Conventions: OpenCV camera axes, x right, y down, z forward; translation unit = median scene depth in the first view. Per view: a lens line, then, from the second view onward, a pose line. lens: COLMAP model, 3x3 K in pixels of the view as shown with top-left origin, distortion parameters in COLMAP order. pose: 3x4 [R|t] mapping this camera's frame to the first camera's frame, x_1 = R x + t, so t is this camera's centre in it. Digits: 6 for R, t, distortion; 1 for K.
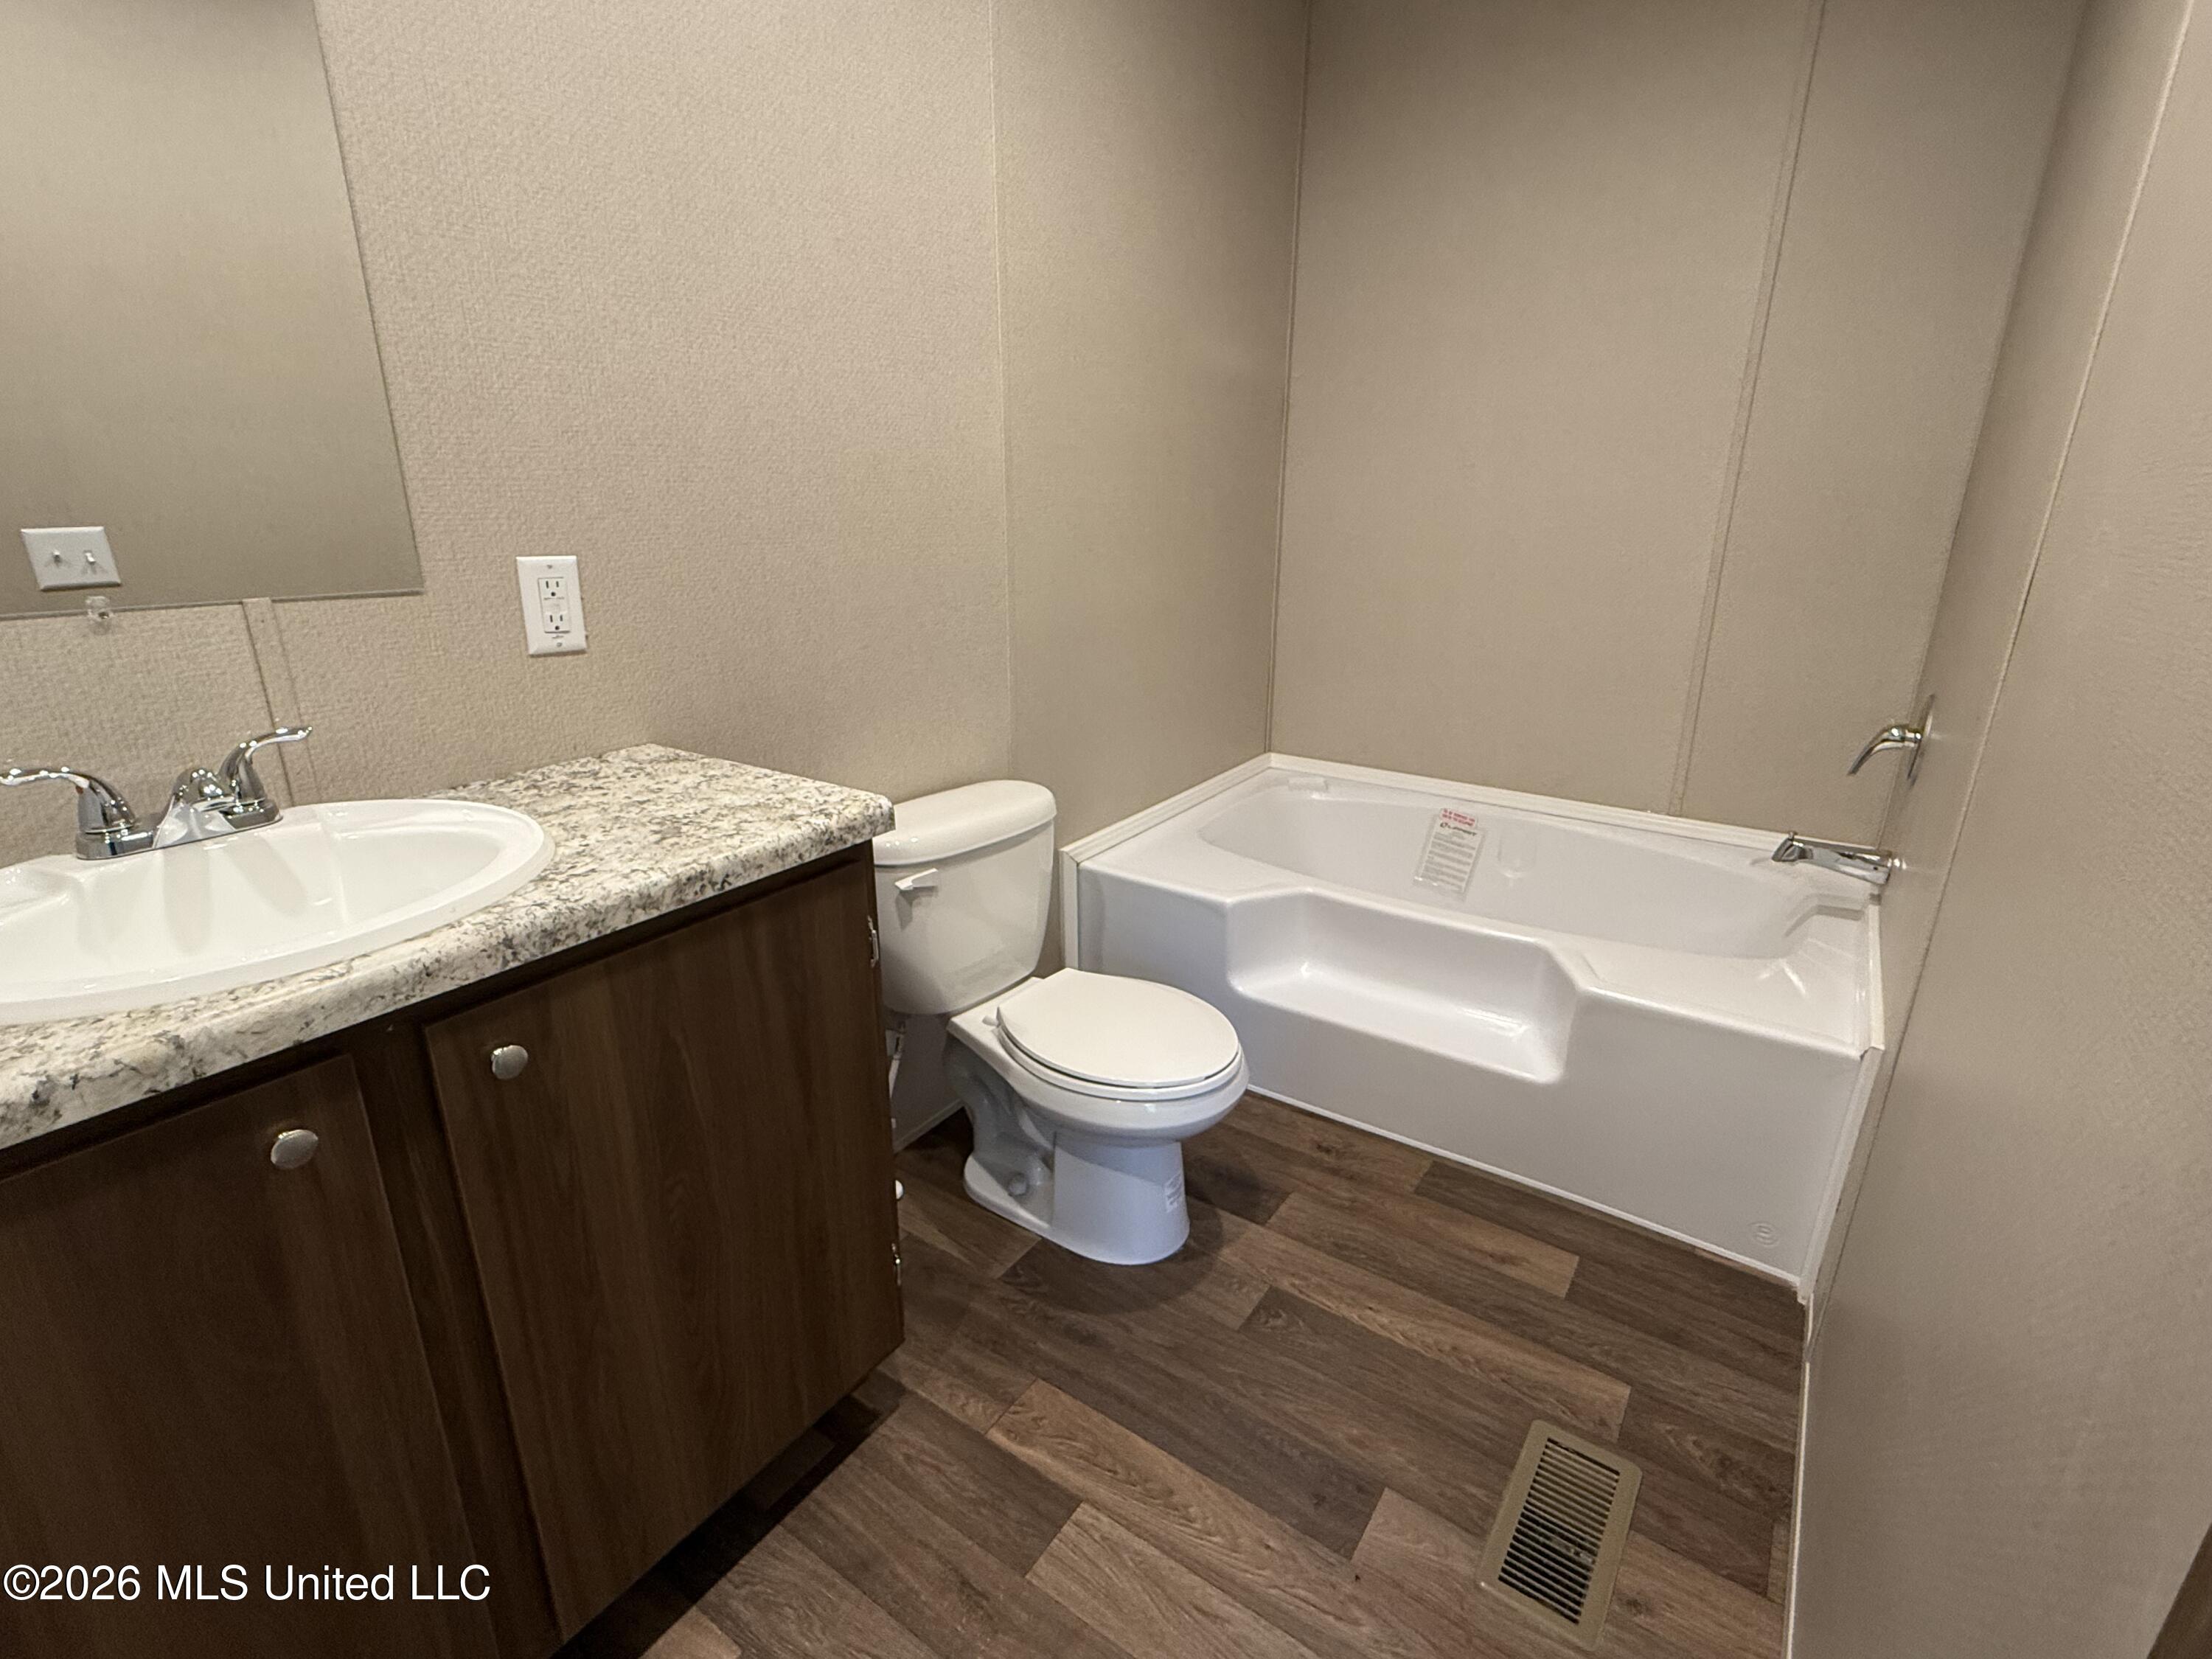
lens RADIAL K [[1039.1, 0, 1100.3], [0, 1039.1, 832.4], [0, 0, 1]] dist [0.004076, 0.000223]
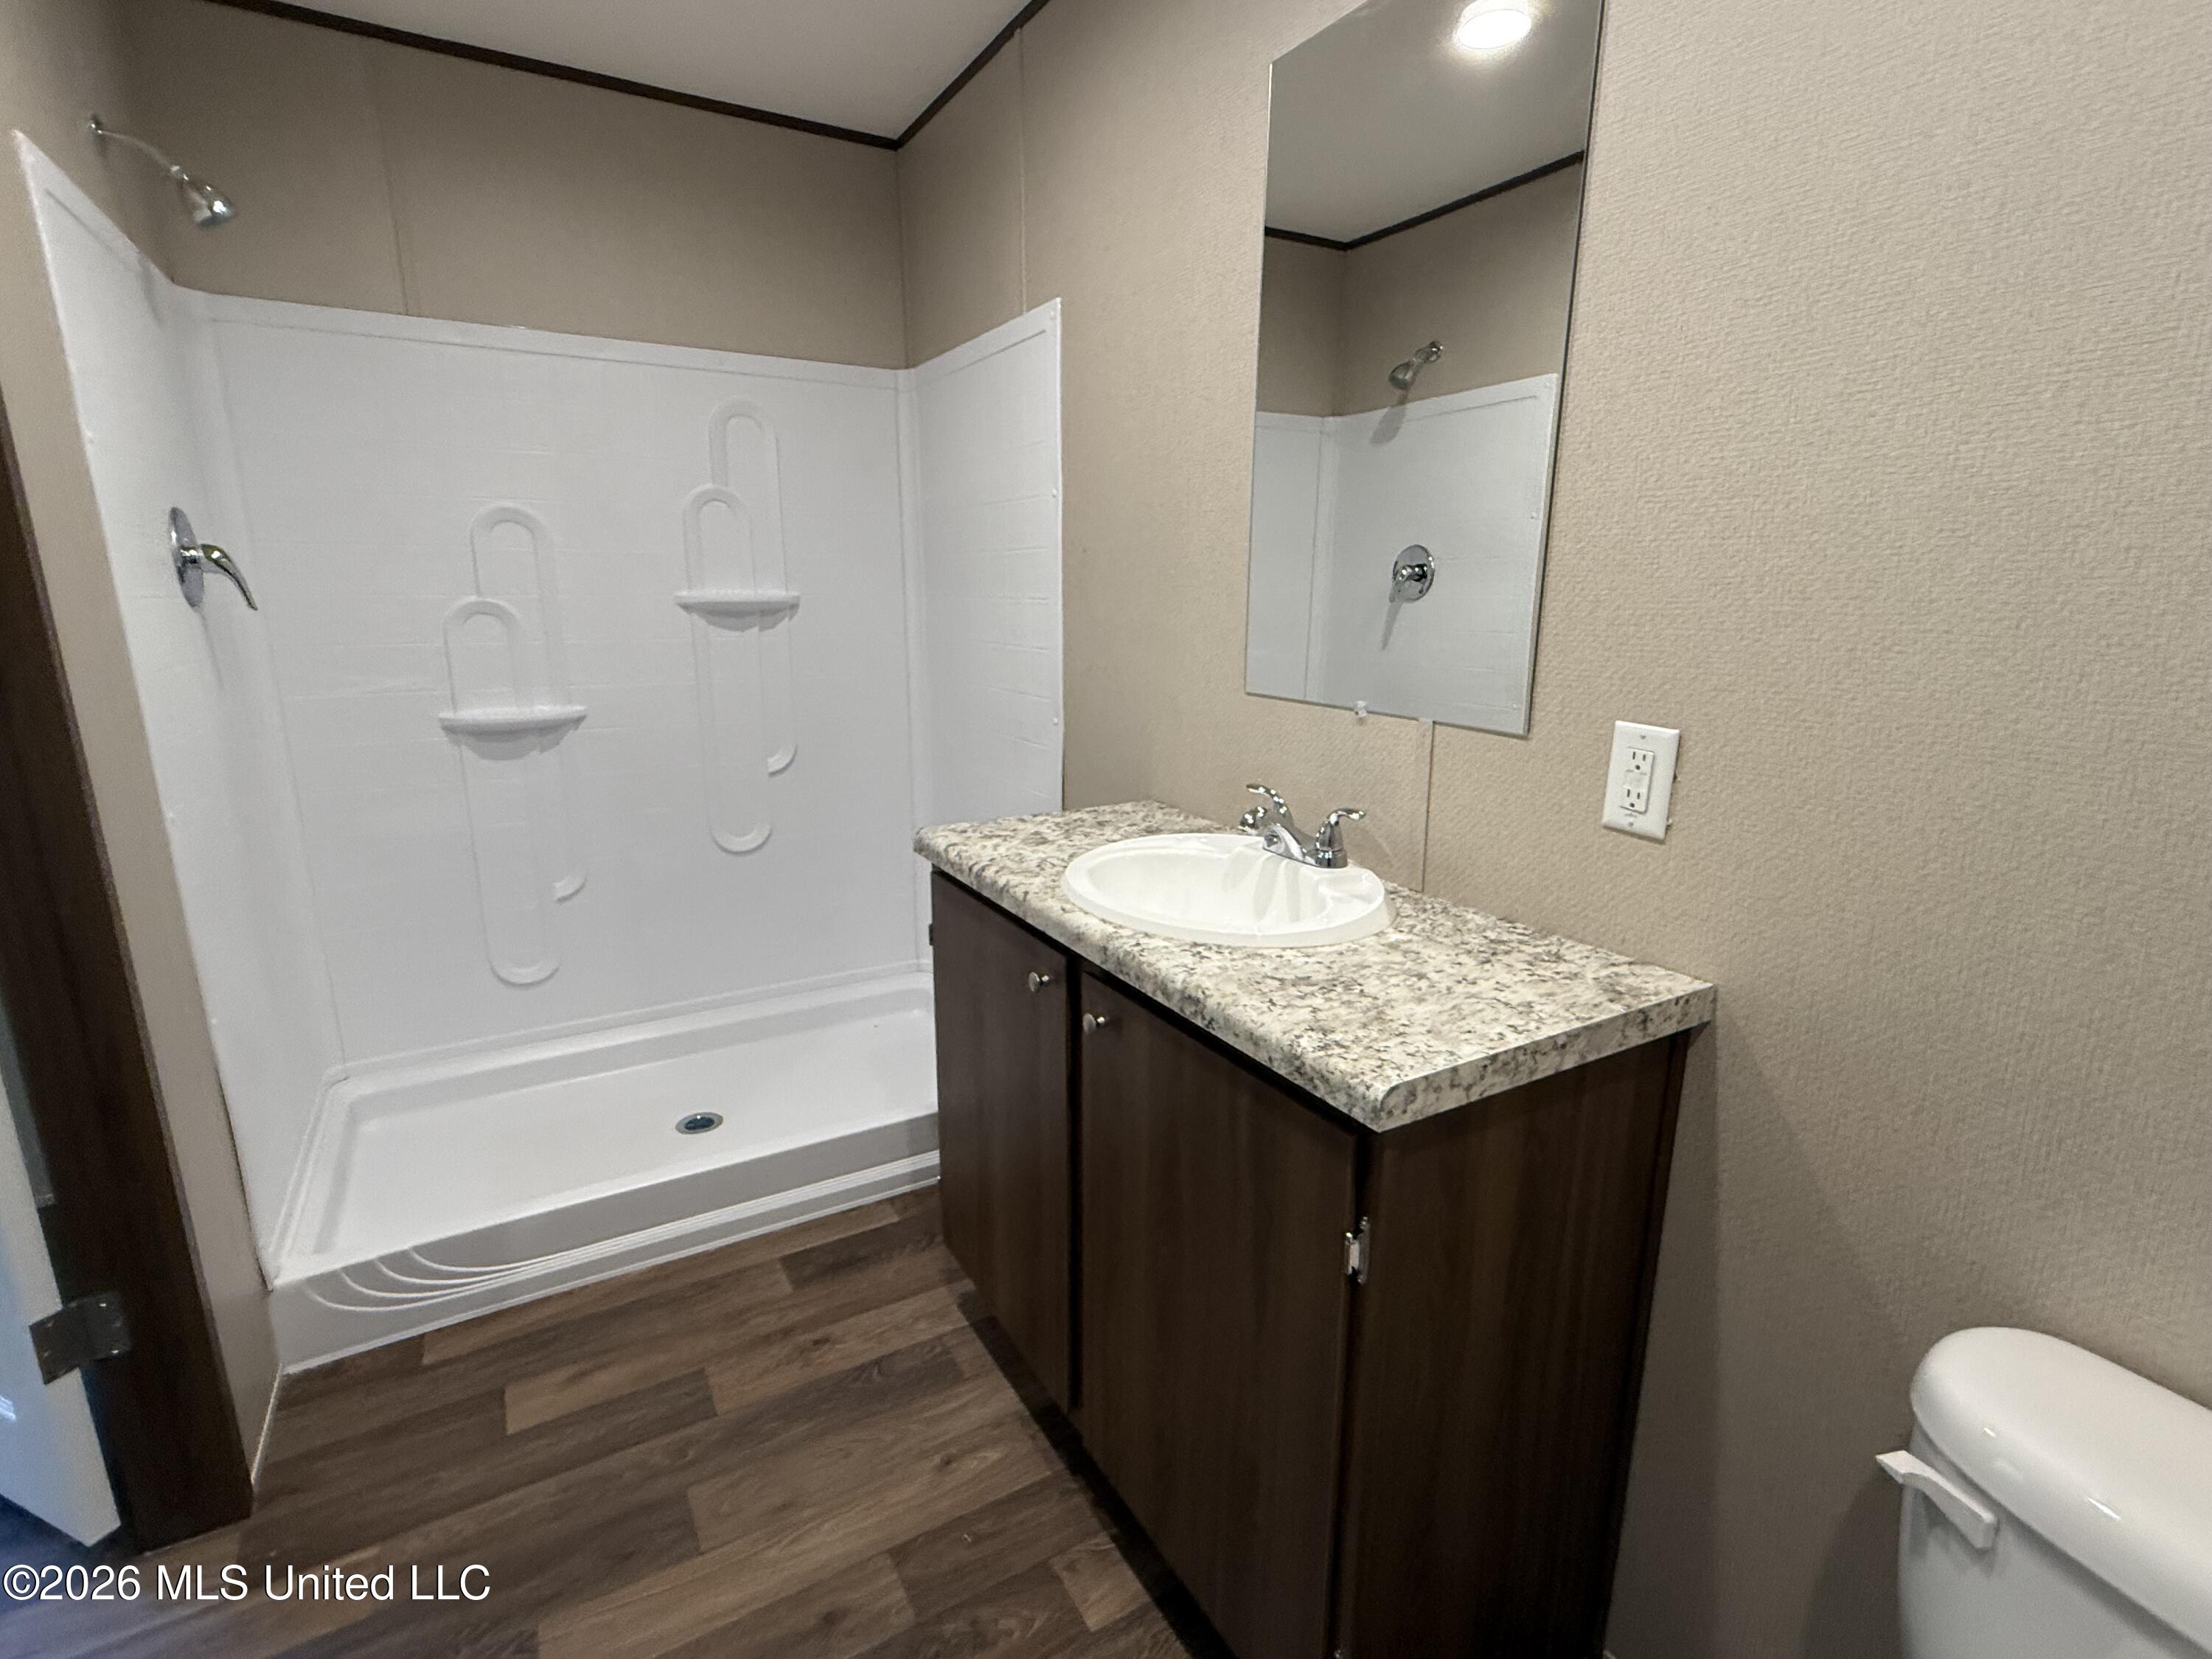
lens RADIAL K [[1039.1, 0, 1100.3], [0, 1039.1, 832.4], [0, 0, 1]] dist [0.004076, 0.000223]
pose [[-0.414288, 0.204724, -0.886822, 0.493972], [-0.296519, 0.890853, 0.344177, -0.394010], [0.860490, 0.405548, -0.308365, 1.031589]]
